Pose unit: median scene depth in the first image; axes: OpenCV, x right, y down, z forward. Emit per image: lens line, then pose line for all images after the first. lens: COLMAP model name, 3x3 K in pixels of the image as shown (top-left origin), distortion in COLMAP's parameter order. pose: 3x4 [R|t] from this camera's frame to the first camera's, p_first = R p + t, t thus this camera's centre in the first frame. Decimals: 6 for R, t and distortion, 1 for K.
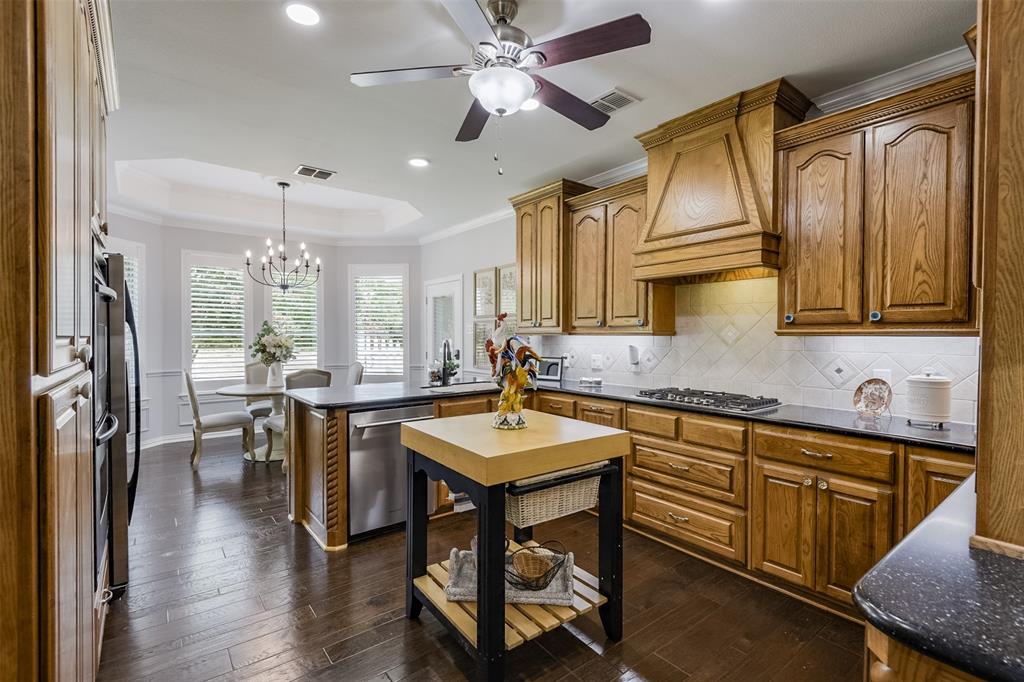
lens RADIAL K [[475.3, 0, 511.1], [0, 475.3, 340.2], [0, 0, 1]] dist [-0.001345, -0.000925]
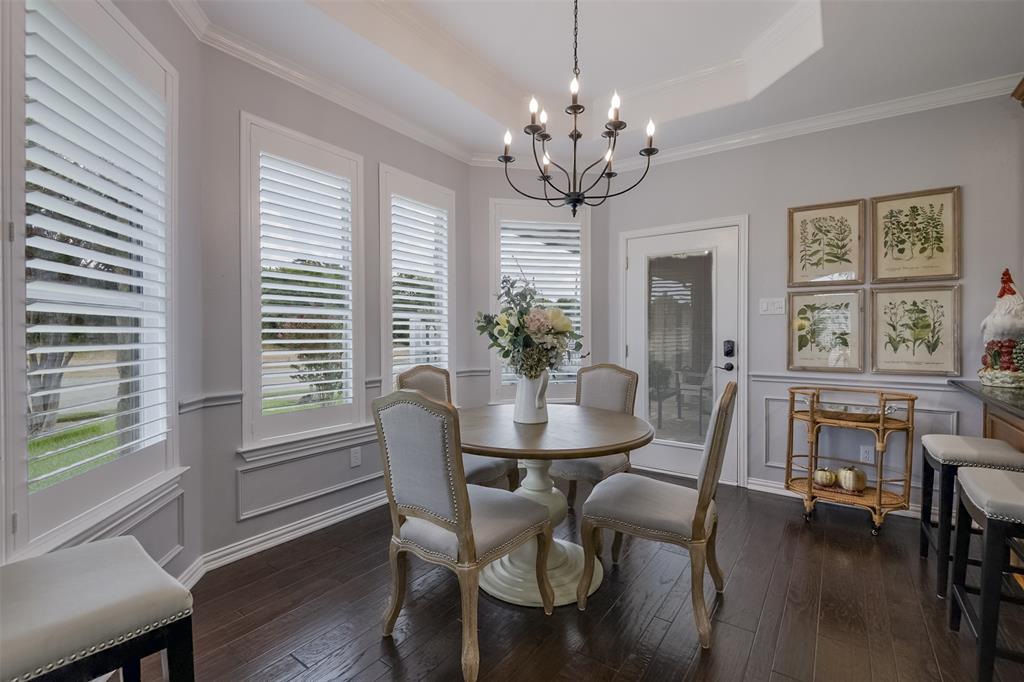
lens RADIAL K [[475.3, 0, 507.8], [0, 475.3, 335.7], [0, 0, 1]] dist [-0.001345, -0.000925]
pose [[0.957610, -0.002876, 0.288052, -0.579474], [0.002462, 0.999995, 0.001801, 0.012606], [-0.288056, -0.001016, 0.957613, 0.509126]]
